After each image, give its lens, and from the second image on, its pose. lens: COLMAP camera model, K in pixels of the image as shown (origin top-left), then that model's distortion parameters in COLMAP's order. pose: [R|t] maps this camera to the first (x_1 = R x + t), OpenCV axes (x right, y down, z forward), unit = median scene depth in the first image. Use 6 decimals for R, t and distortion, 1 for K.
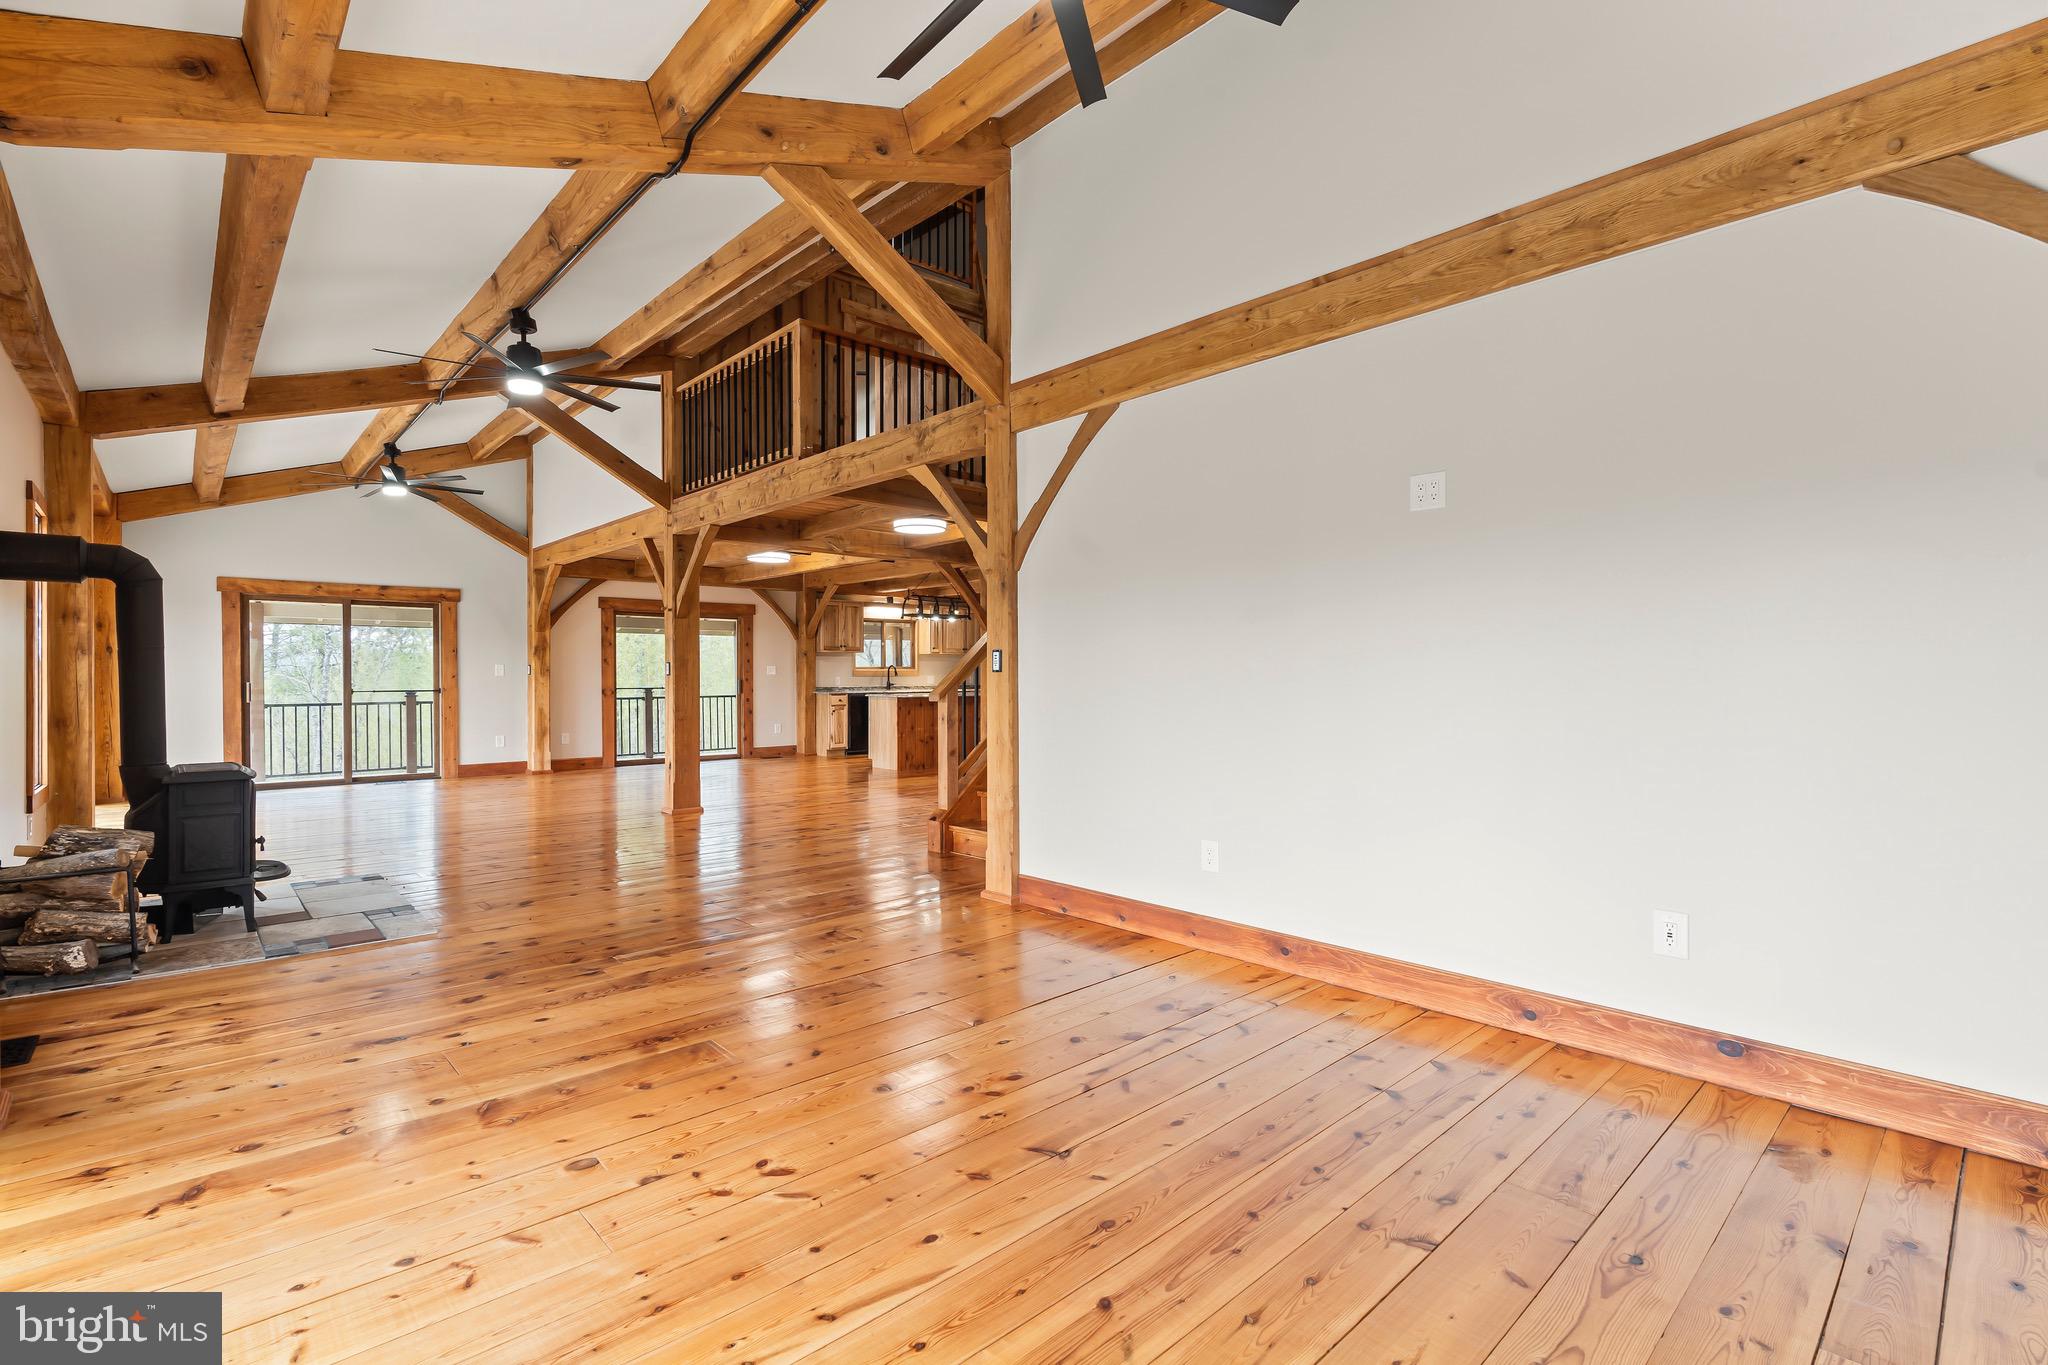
lens RADIAL K [[935.4, 0, 1025.4], [0, 935.4, 678.1], [0, 0, 1]] dist [-0.003725, 0.000828]
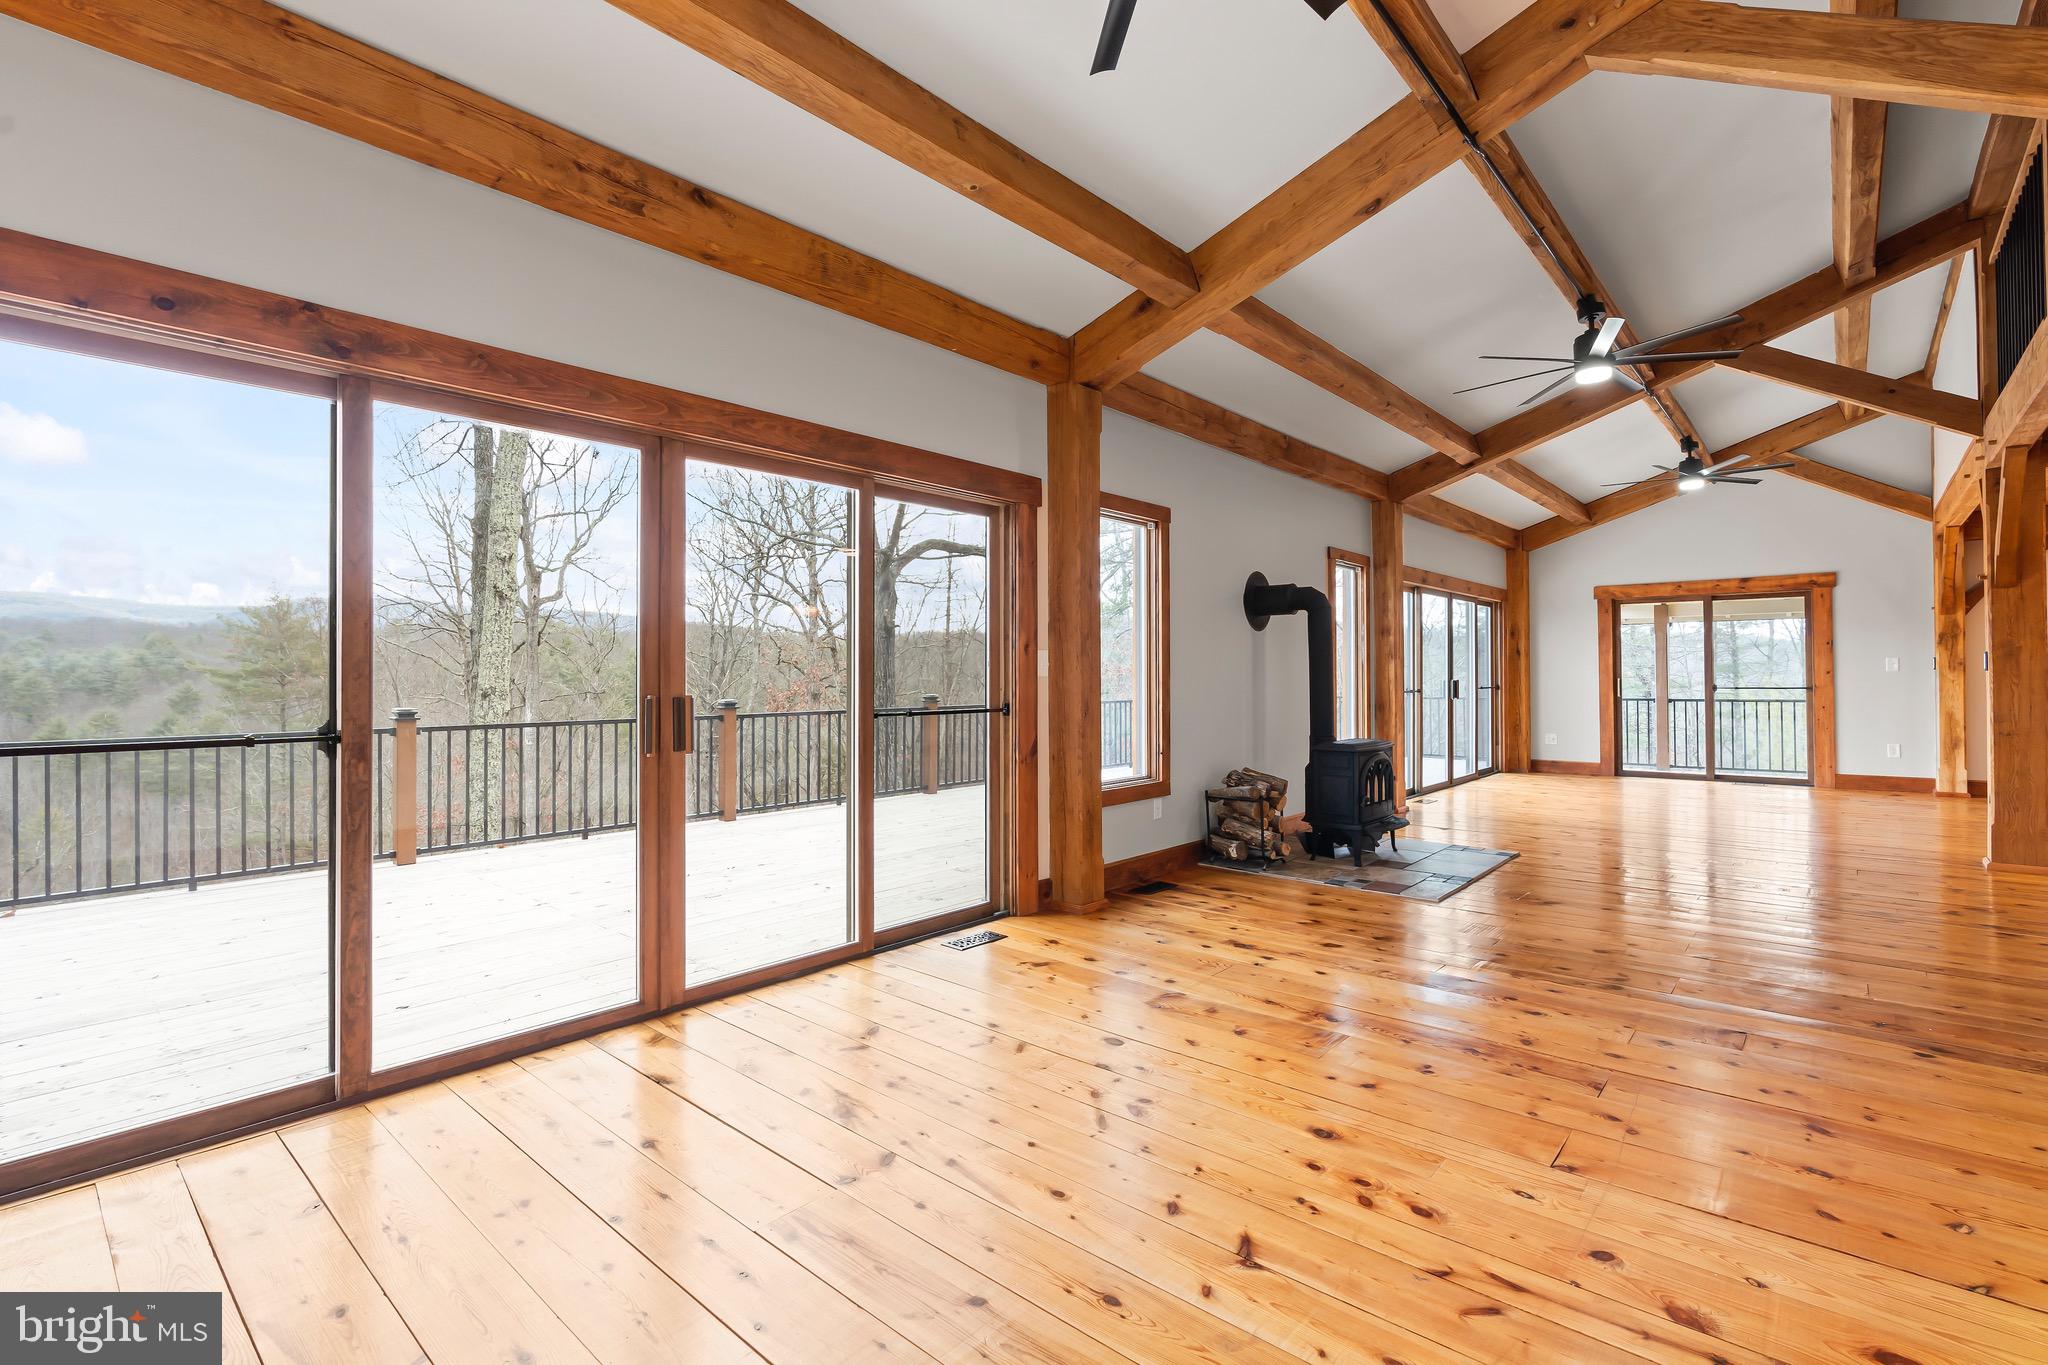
lens RADIAL K [[935.4, 0, 1026.4], [0, 935.4, 671.6], [0, 0, 1]] dist [-0.003725, 0.000828]
pose [[0.106072, -0.004169, -0.994350, 0.176191], [0.003285, 0.999987, -0.003842, -0.001373], [0.994353, -0.002859, 0.106084, 0.151591]]
